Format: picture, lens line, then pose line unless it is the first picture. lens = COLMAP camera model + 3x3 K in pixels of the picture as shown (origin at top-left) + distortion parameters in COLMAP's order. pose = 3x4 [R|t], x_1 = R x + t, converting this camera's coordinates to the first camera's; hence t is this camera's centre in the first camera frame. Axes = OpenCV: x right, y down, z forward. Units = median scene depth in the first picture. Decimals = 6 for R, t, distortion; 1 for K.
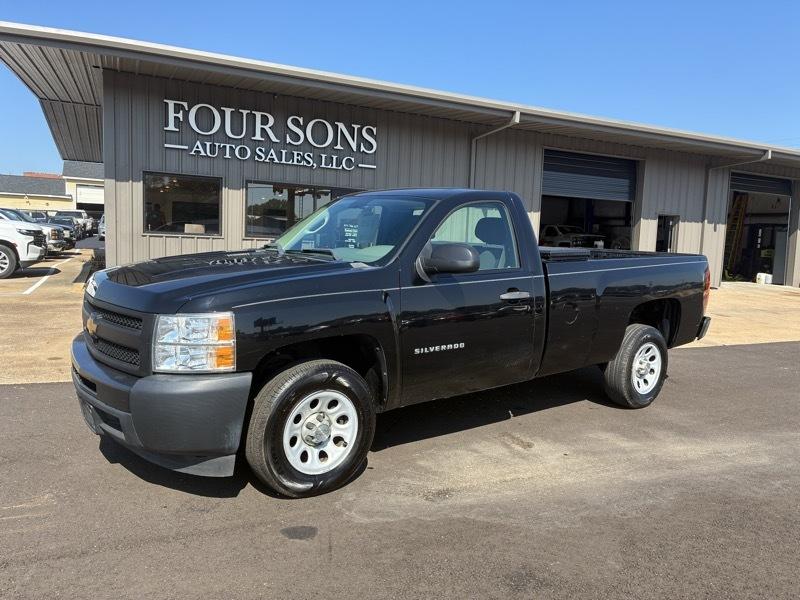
lens RADIAL K [[591.5, 0, 401.6], [0, 591.5, 297.5], [0, 0, 1]] dist [0.005974, -0.002294]
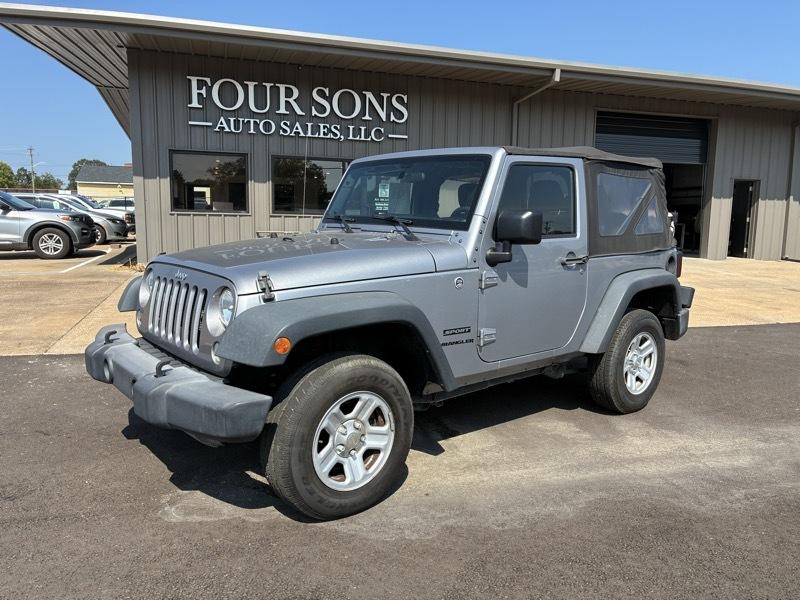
lens RADIAL K [[591.5, 0, 401.6], [0, 591.5, 297.5], [0, 0, 1]] dist [0.005974, -0.002294]
pose [[0.990034, -0.003807, -0.140777, 0.086717], [0.008419, 0.999447, 0.032179, 0.007817], [0.140577, -0.033044, 0.989518, 0.048684]]
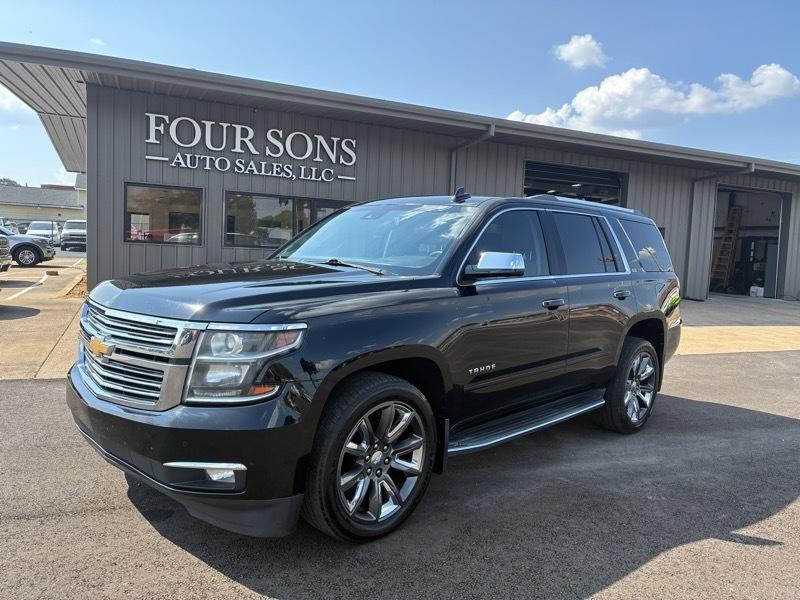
lens RADIAL K [[589.7, 0, 400.0], [0, 589.7, 300.0], [0, 0, 1]] dist [0.005211, 0.000733]
pose [[0.999703, 0.007168, -0.023301, 0.063491], [-0.007549, 0.999839, -0.016281, 0.005145], [0.023180, 0.016452, 0.999596, -0.013730]]
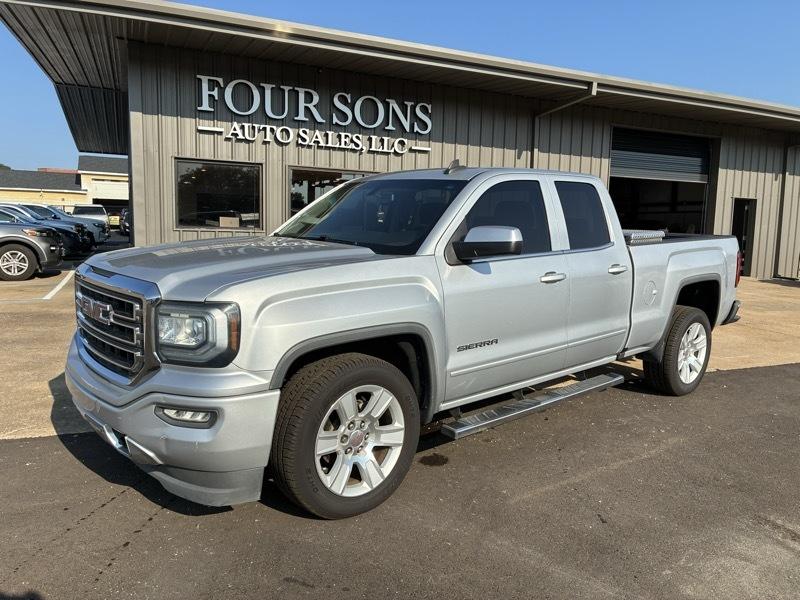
lens RADIAL K [[594.9, 0, 402.9], [0, 594.9, 299.7], [0, 0, 1]] dist [0.008108, -0.006911]
pose [[0.999669, -0.012474, -0.022521, -0.073298], [0.012890, 0.999747, 0.018417, -0.012840], [0.022286, -0.018701, 0.999577, 0.108921]]
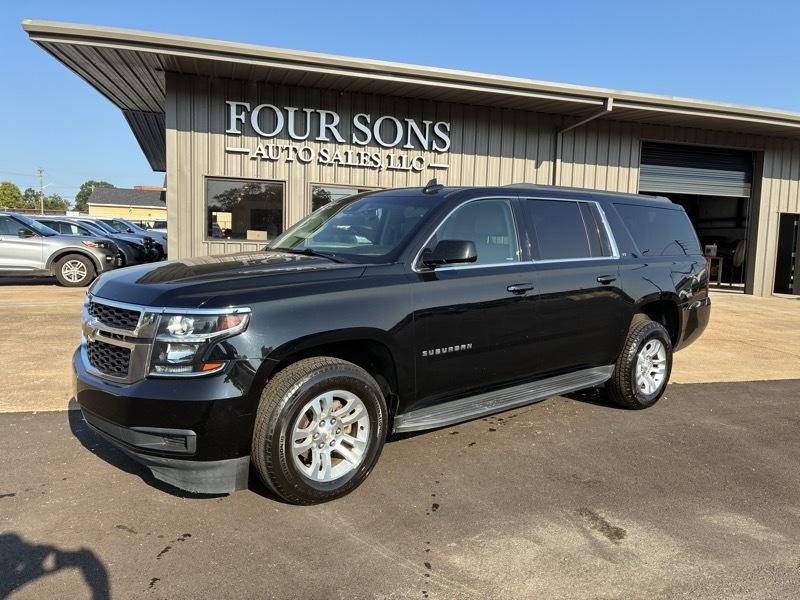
lens RADIAL K [[592.6, 0, 402.9], [0, 592.6, 300.8], [0, 0, 1]] dist [0.003159, 0.001947]
pose [[0.989424, 0.004765, -0.144975, 0.020688], [-0.005498, 0.999974, -0.004654, -0.007274], [0.144949, 0.005402, 0.989424, 0.086565]]
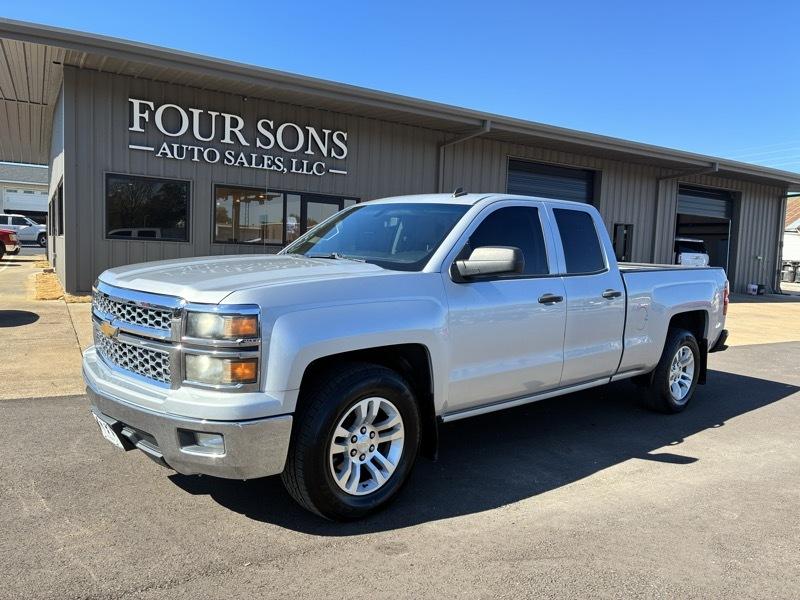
lens RADIAL K [[591.5, 0, 401.6], [0, 591.5, 297.5], [0, 0, 1]] dist [0.005974, -0.002294]
pose [[0.995166, -0.005116, 0.098079, -0.053673], [0.006423, 0.999895, -0.013016, 0.001192], [-0.098002, 0.013583, 0.995094, 0.010304]]
